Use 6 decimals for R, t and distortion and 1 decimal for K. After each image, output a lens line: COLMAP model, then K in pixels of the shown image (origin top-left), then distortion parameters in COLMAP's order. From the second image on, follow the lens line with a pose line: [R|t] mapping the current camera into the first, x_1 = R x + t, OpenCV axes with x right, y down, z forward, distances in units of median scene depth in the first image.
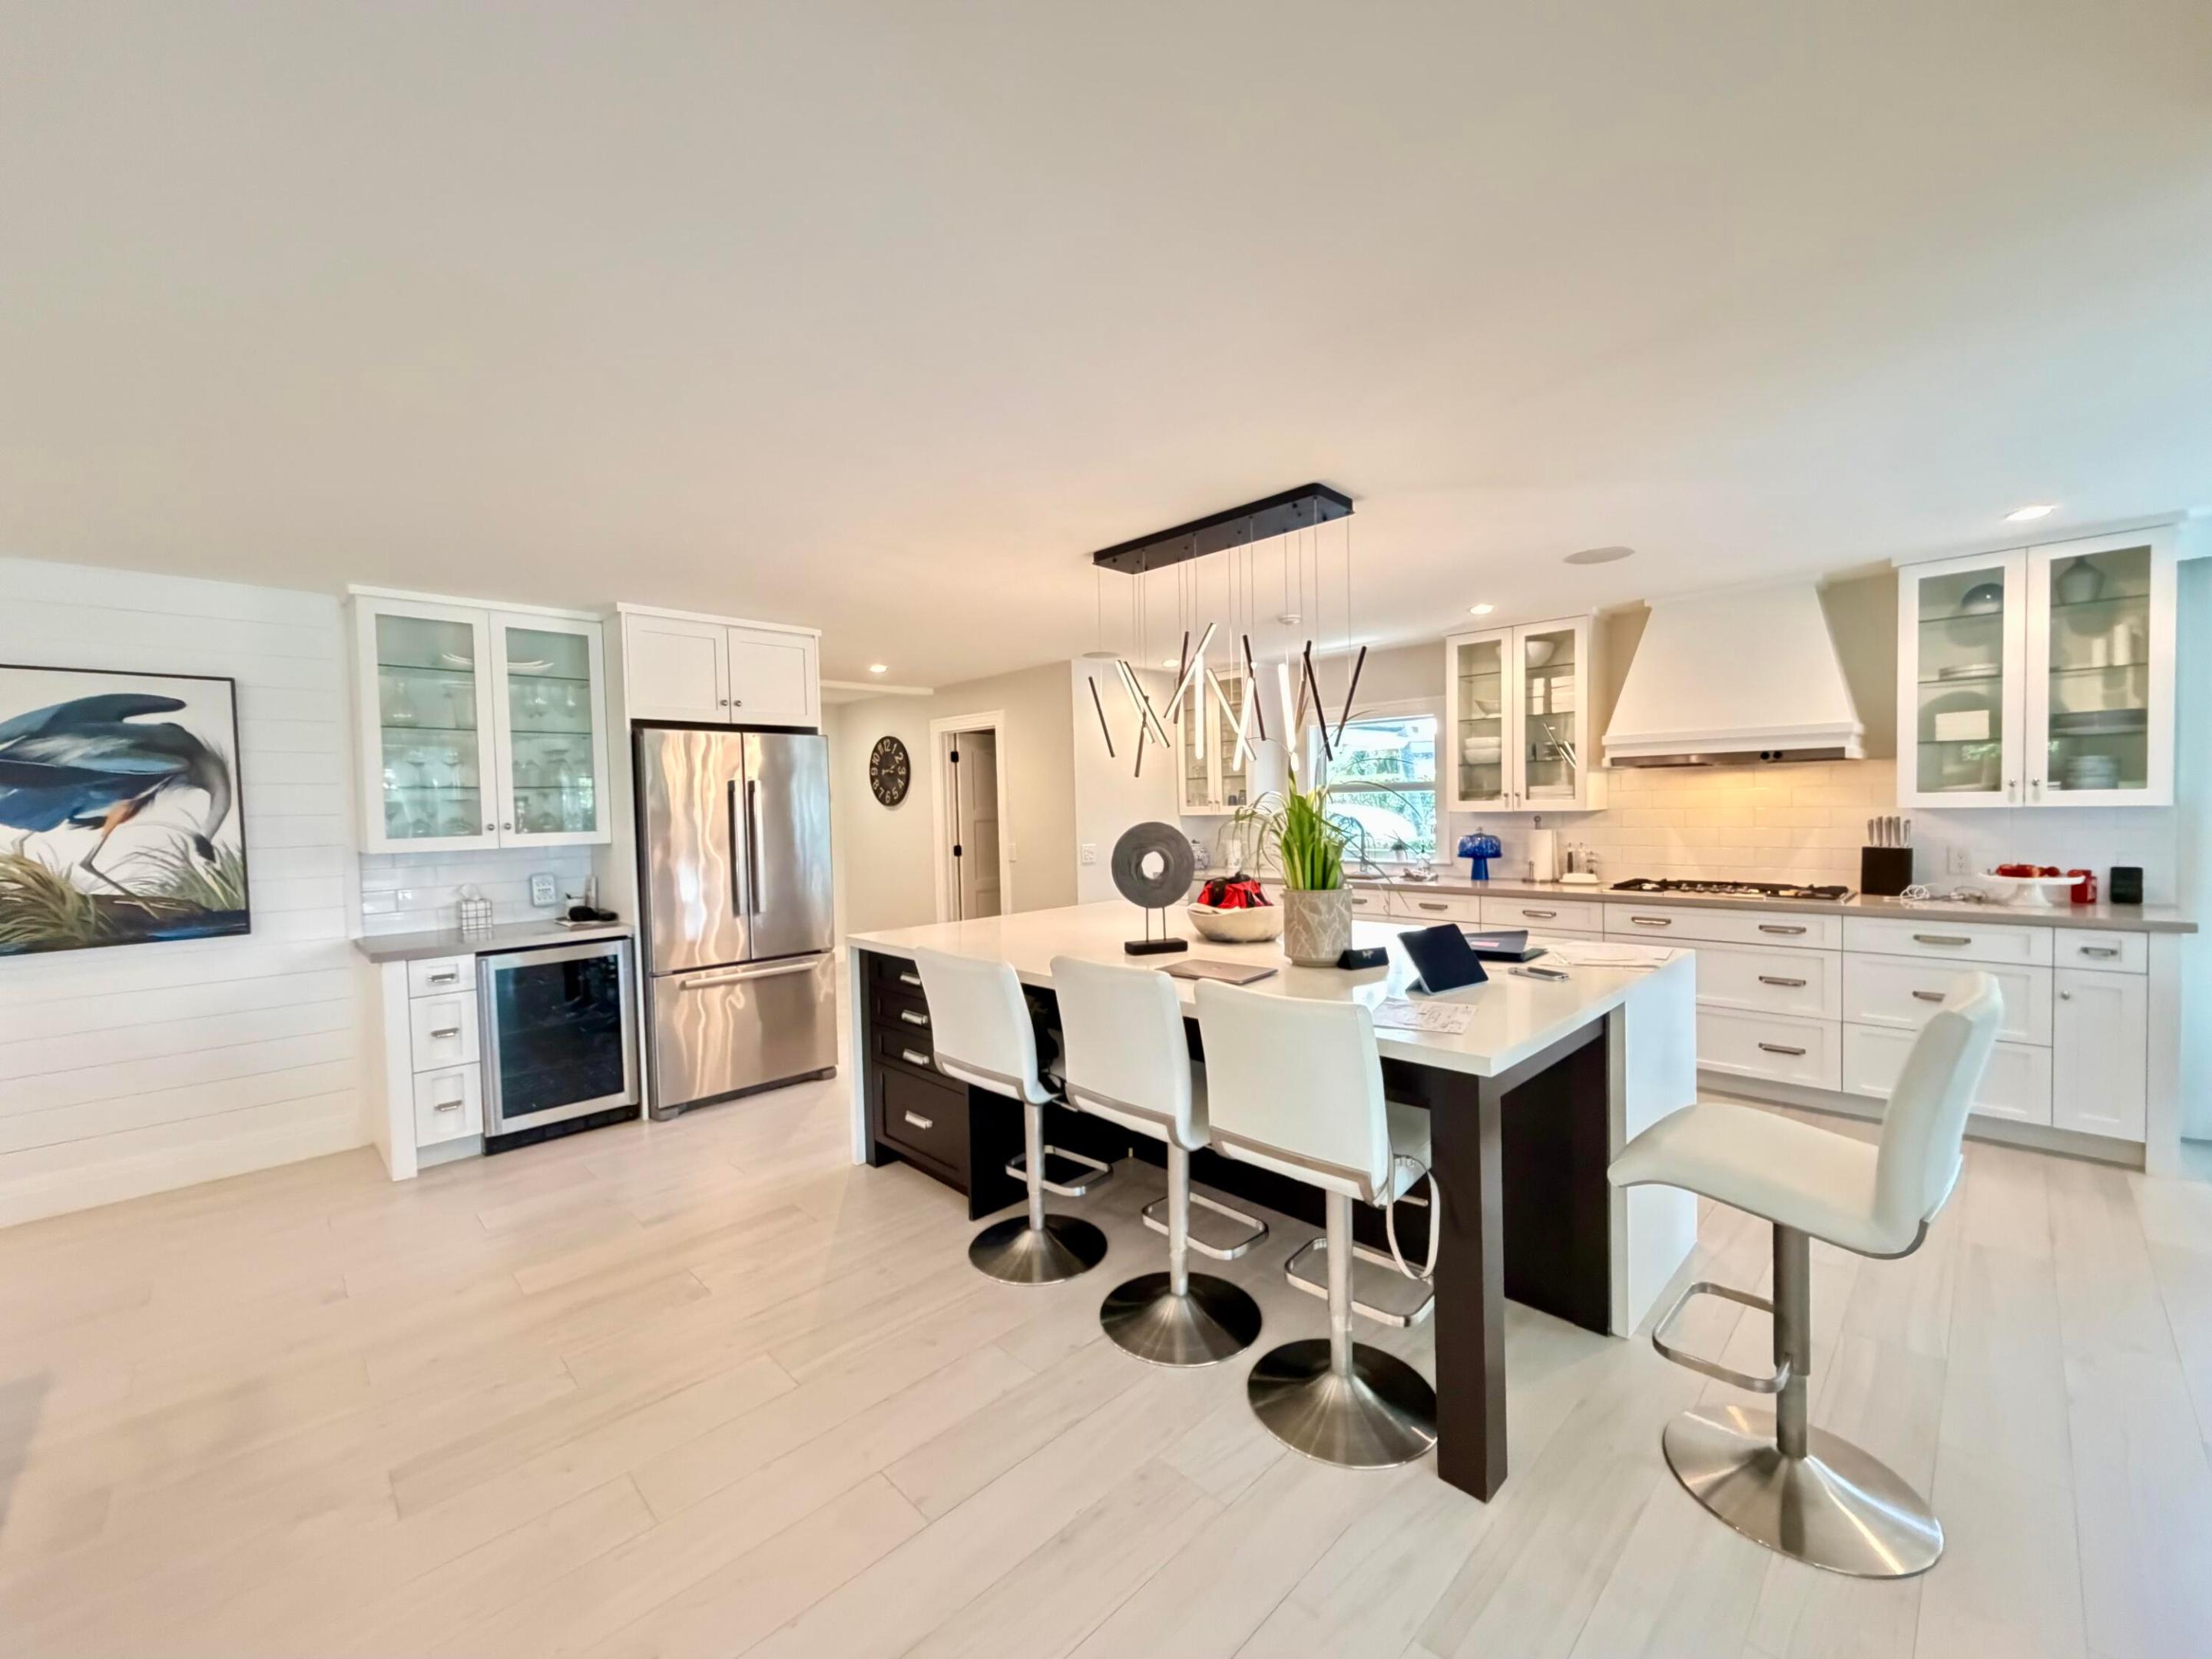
lens RADIAL K [[884.2, 0, 1106.0], [0, 884.2, 829.5], [0, 0, 1]] dist [0.000246, 0.000184]
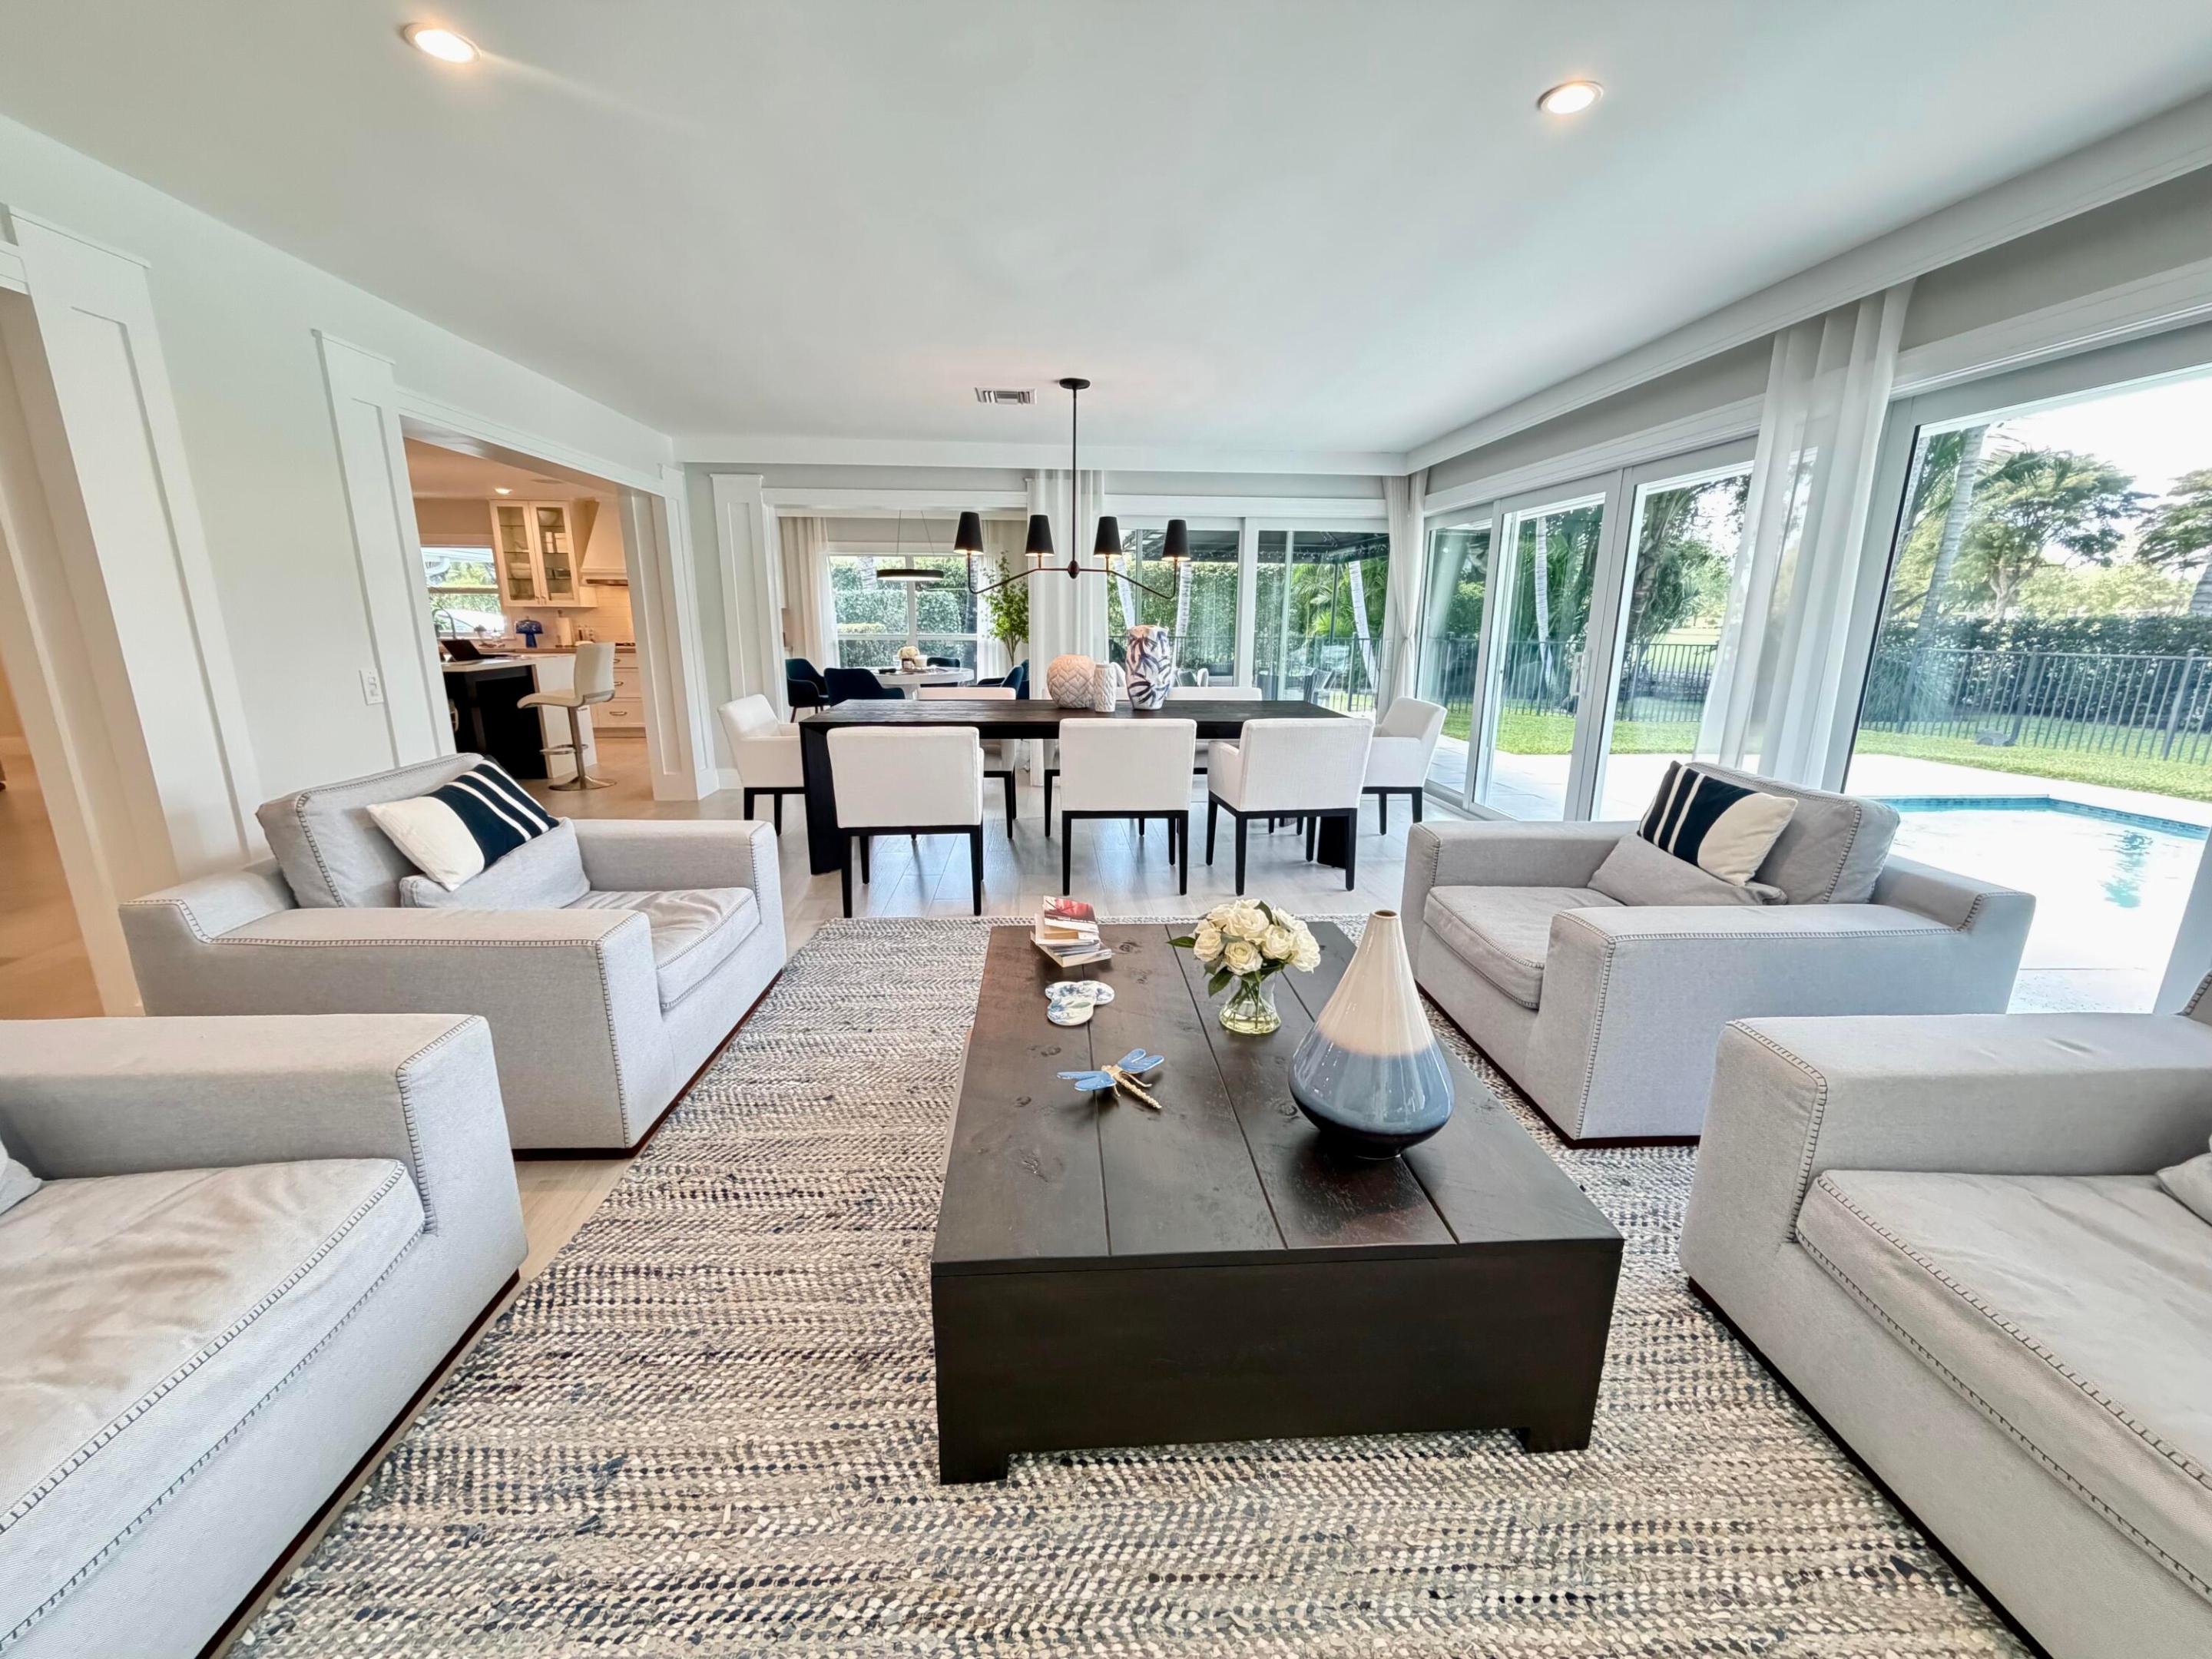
lens RADIAL K [[884.2, 0, 1106.0], [0, 884.2, 829.5], [0, 0, 1]] dist [0.000246, 0.000184]
pose [[0.660596, -0.152357, 0.735119, -0.185168], [0.002593, 0.979648, 0.200706, 0.066687], [-0.750737, -0.130679, 0.647547, -1.119157]]
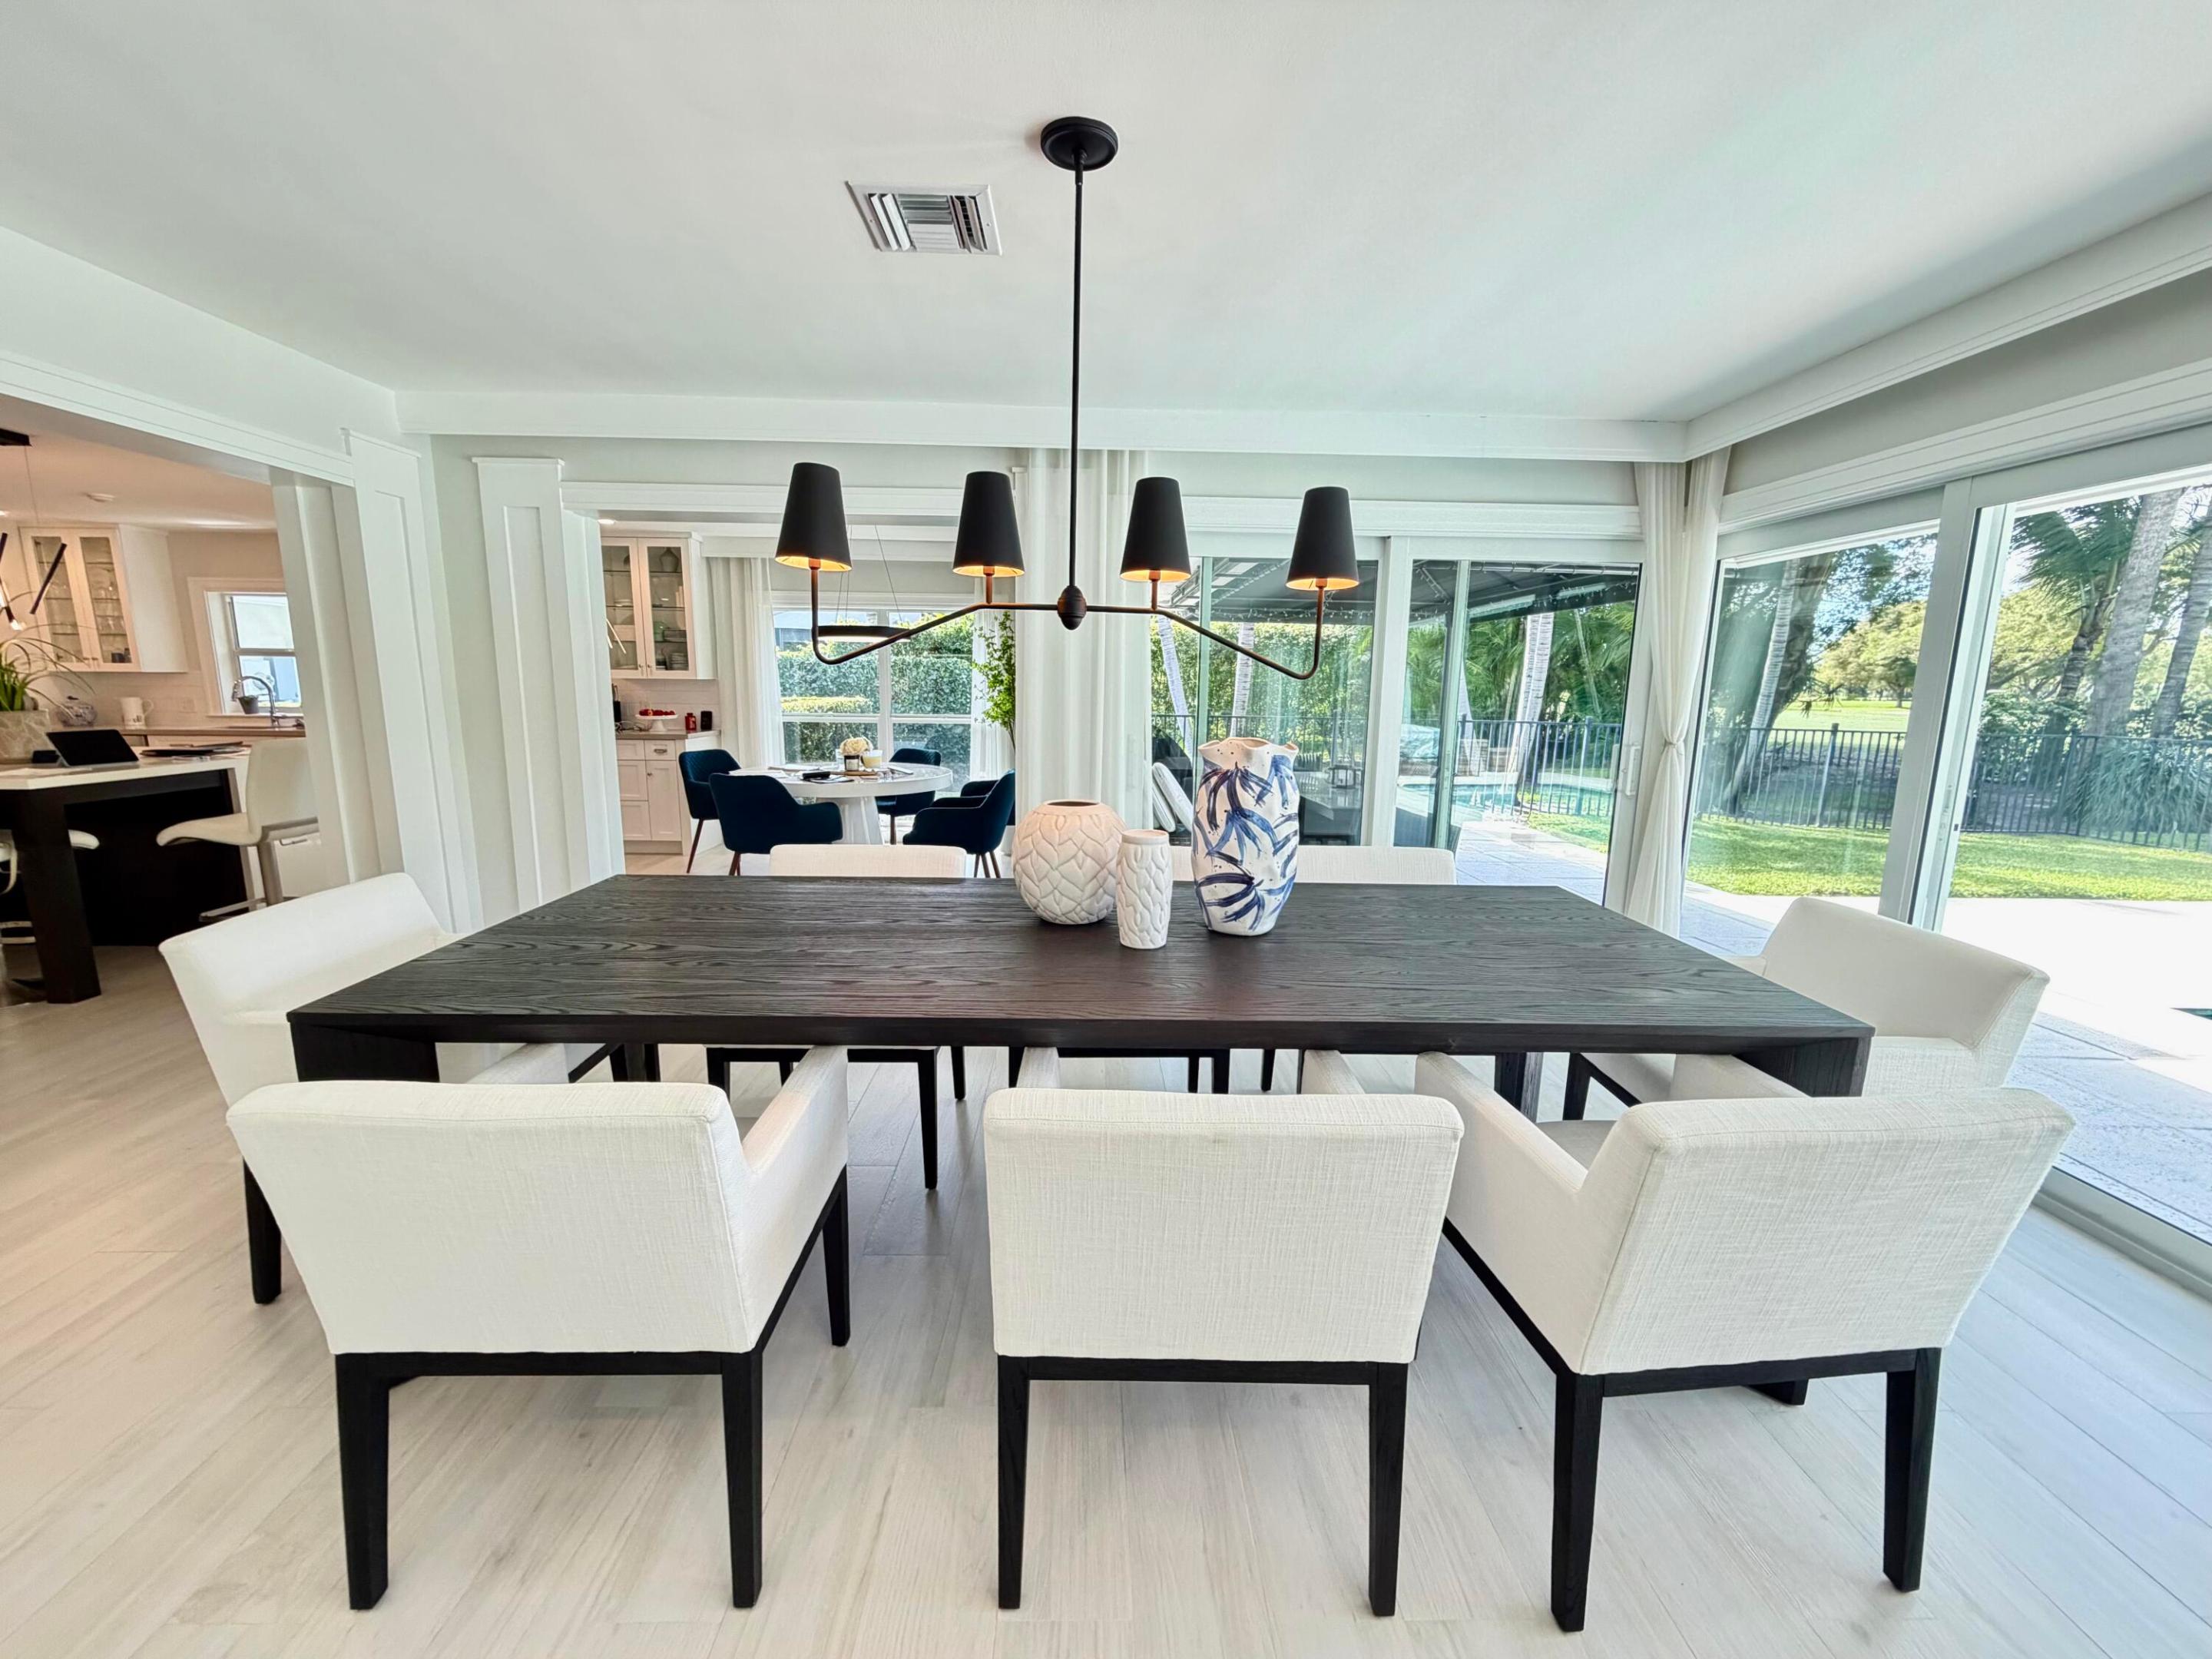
lens RADIAL K [[893.7, 0, 1111.3], [0, 893.7, 836.1], [0, 0, 1]] dist [0.000012, -0.000246]
pose [[0.689869, -0.092423, 0.718011, 0.228164], [-0.007037, 0.990914, 0.134312, 0.032592], [-0.723900, -0.097710, 0.682950, -0.754623]]
